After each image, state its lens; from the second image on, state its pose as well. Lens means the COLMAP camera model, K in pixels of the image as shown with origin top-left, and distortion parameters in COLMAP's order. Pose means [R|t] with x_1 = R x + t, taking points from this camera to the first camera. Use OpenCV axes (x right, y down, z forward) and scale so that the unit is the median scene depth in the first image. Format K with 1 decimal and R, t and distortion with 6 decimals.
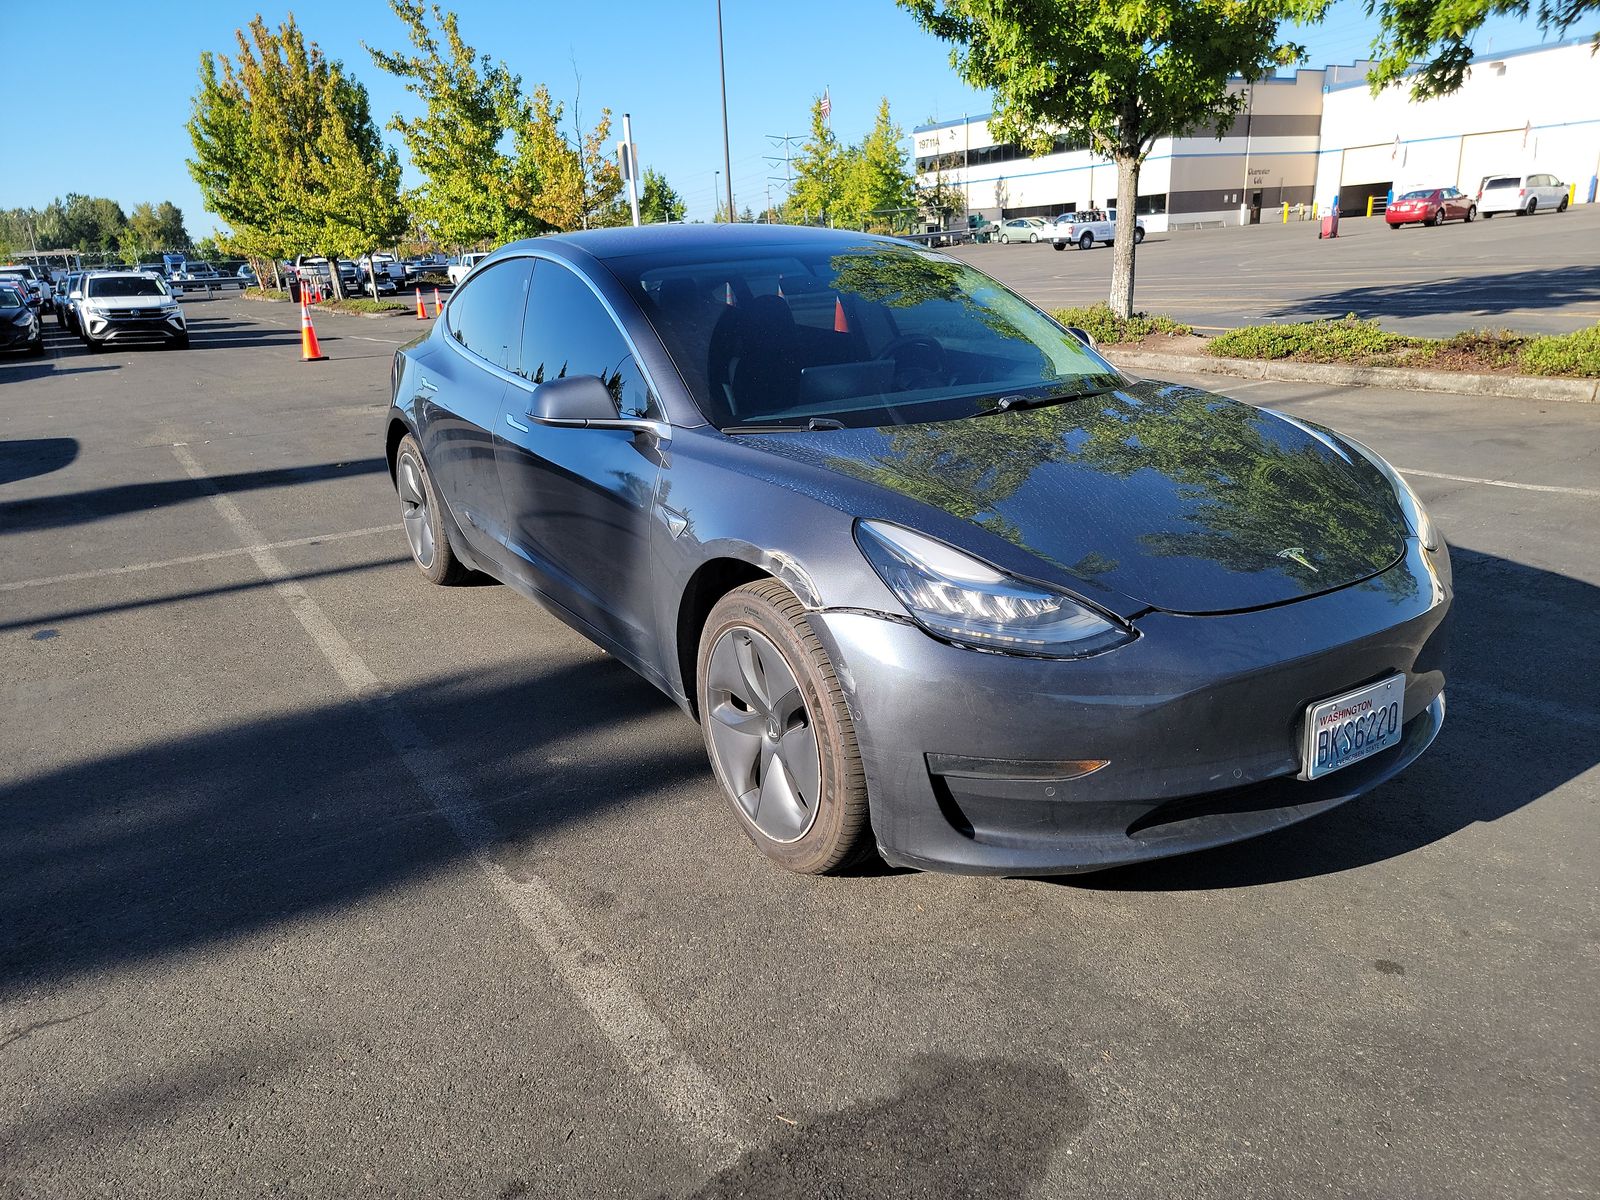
lens RADIAL K [[1146.7, 0, 800.0], [0, 1146.7, 600.0], [0, 0, 1]] dist [0.116424, -0.087494]
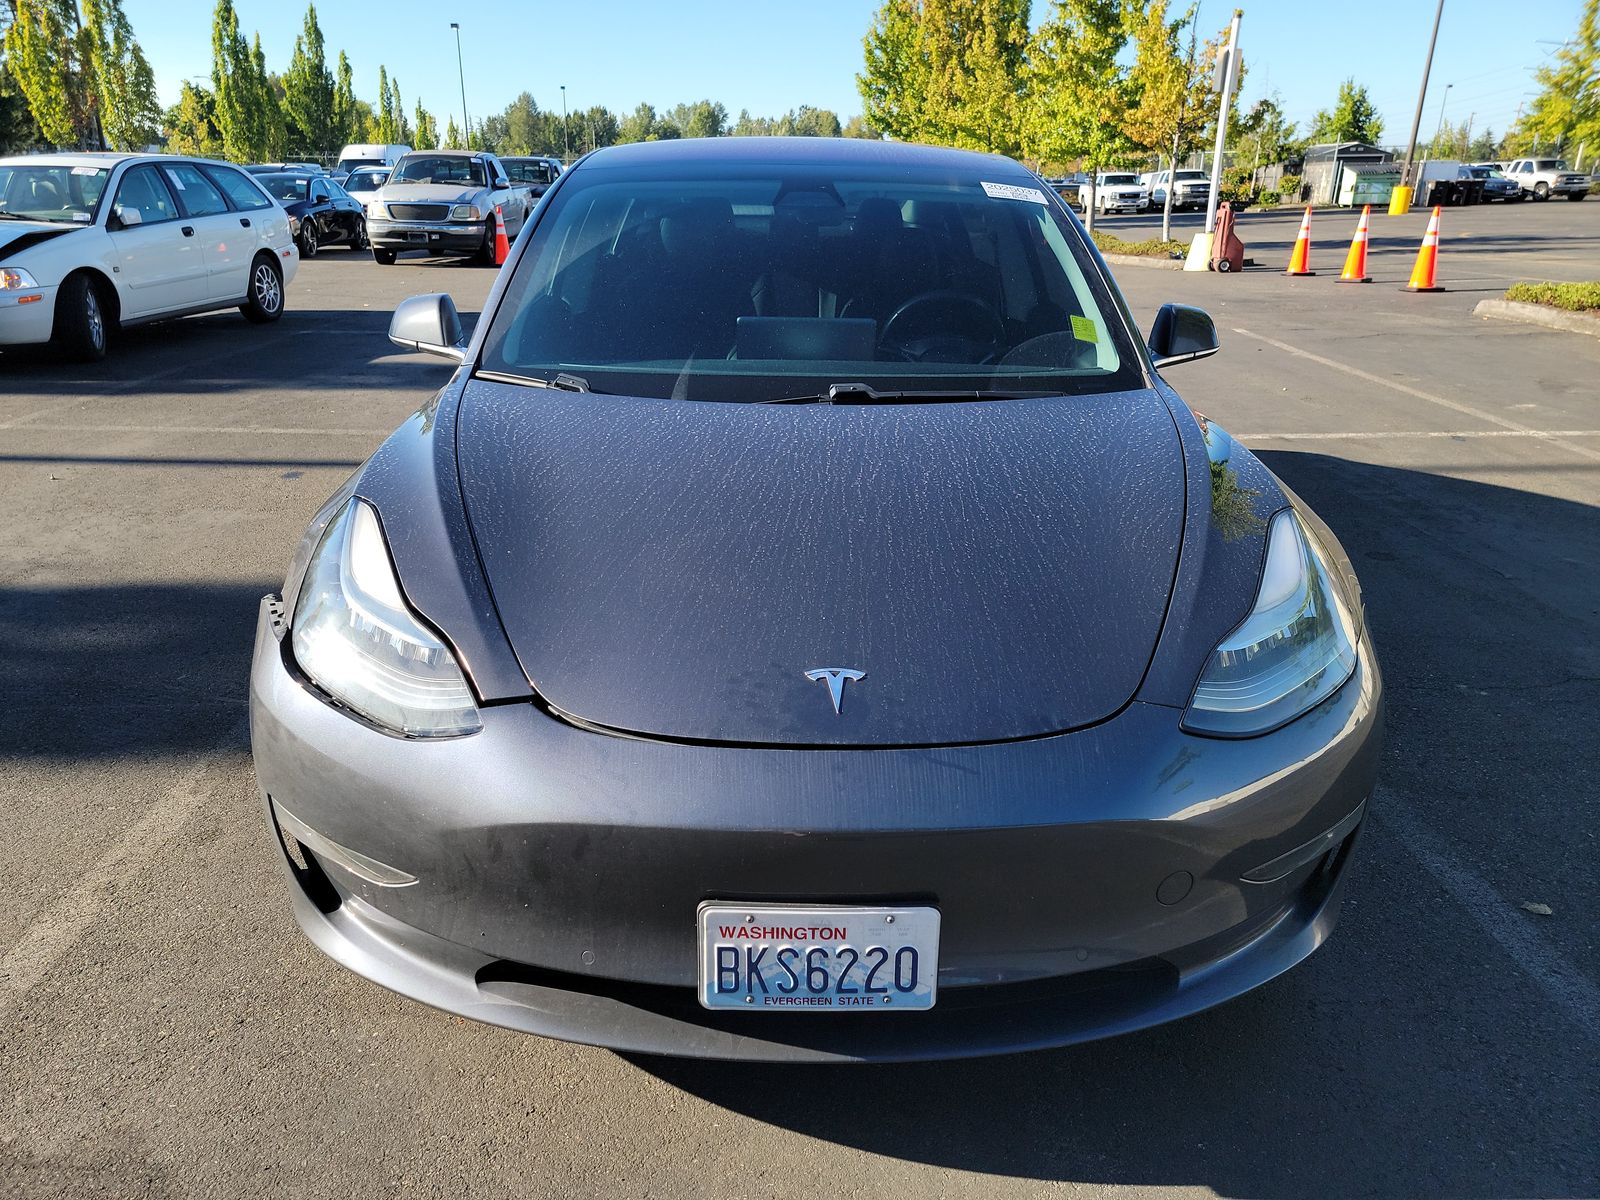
lens RADIAL K [[1165.2, 0, 808.9], [0, 1165.2, 611.6], [0, 0, 1]] dist [0.094810, -0.084708]
pose [[0.835611, 0.239133, -0.494540, 0.094729], [-0.205723, 0.970987, 0.121912, -0.020297], [0.509345, -0.000133, 0.860563, 0.054588]]
